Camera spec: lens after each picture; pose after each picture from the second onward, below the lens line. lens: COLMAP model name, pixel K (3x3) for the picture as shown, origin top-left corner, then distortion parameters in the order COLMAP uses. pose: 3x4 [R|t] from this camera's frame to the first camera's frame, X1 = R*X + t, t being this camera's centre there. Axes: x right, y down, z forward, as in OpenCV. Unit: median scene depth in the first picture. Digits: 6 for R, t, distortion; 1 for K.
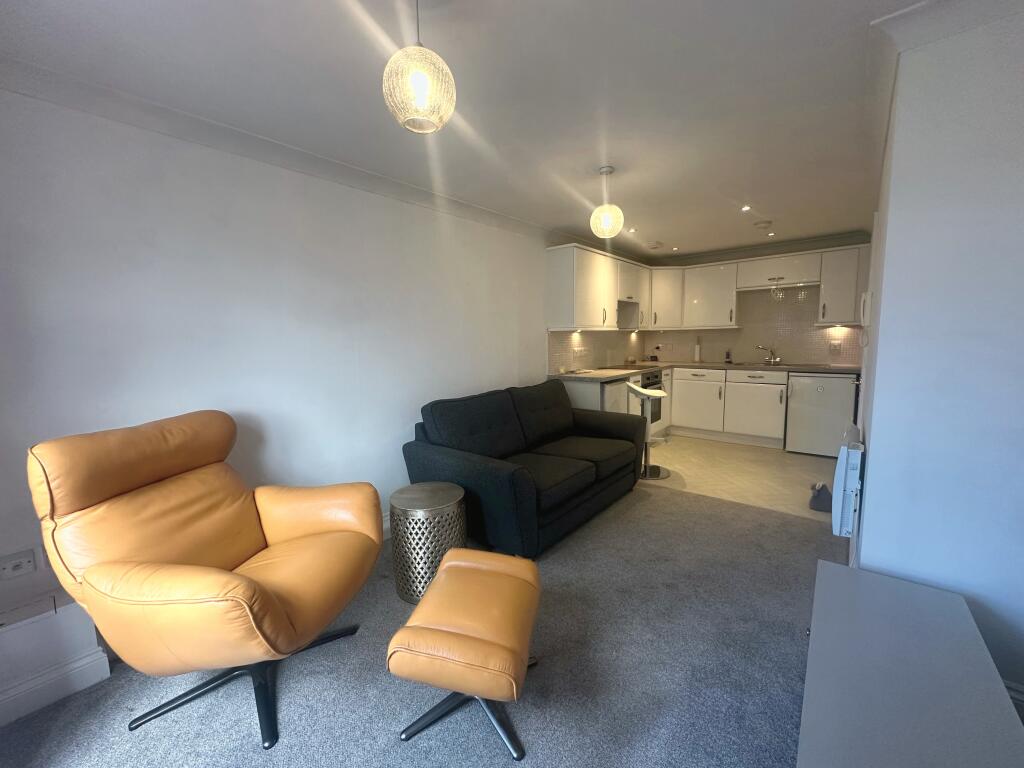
lens RADIAL K [[414.3, 0, 509.9], [0, 414.3, 382.0], [0, 0, 1]] dist [0.001816, 0.000583]
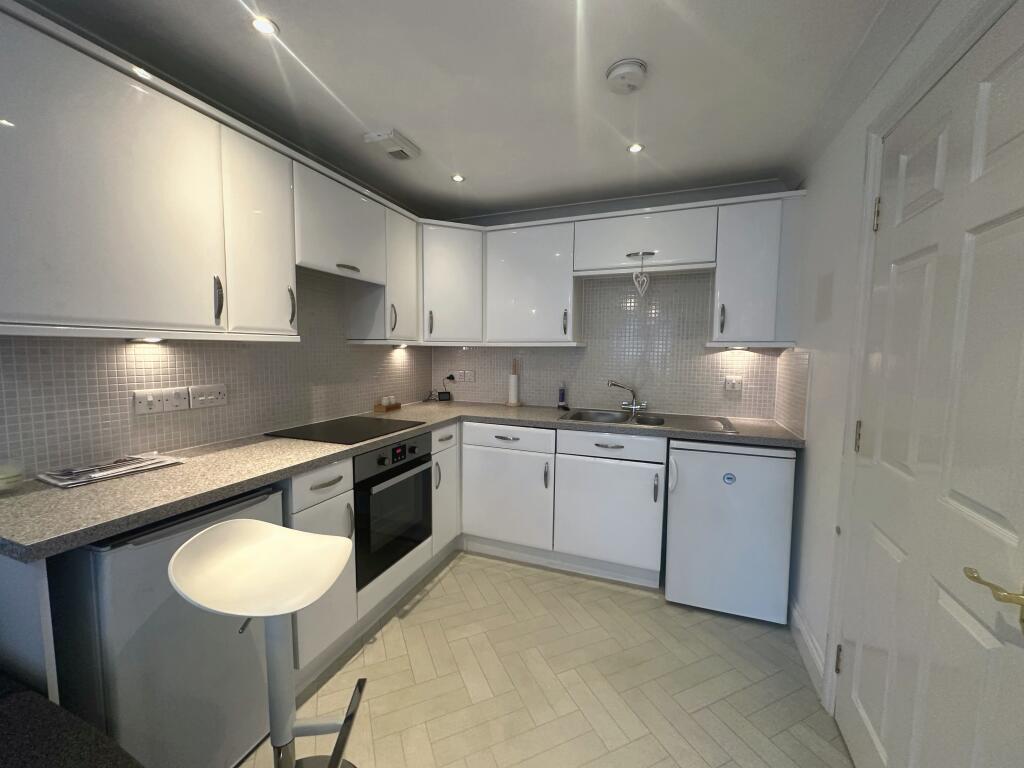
lens RADIAL K [[414.3, 0, 511.5], [0, 414.3, 384.4], [0, 0, 1]] dist [0.001816, 0.000583]
pose [[0.945427, 0.003090, 0.325819, 0.316138], [0.006998, 0.999532, -0.029787, -0.070590], [-0.325758, 0.030442, 0.944963, 0.559413]]
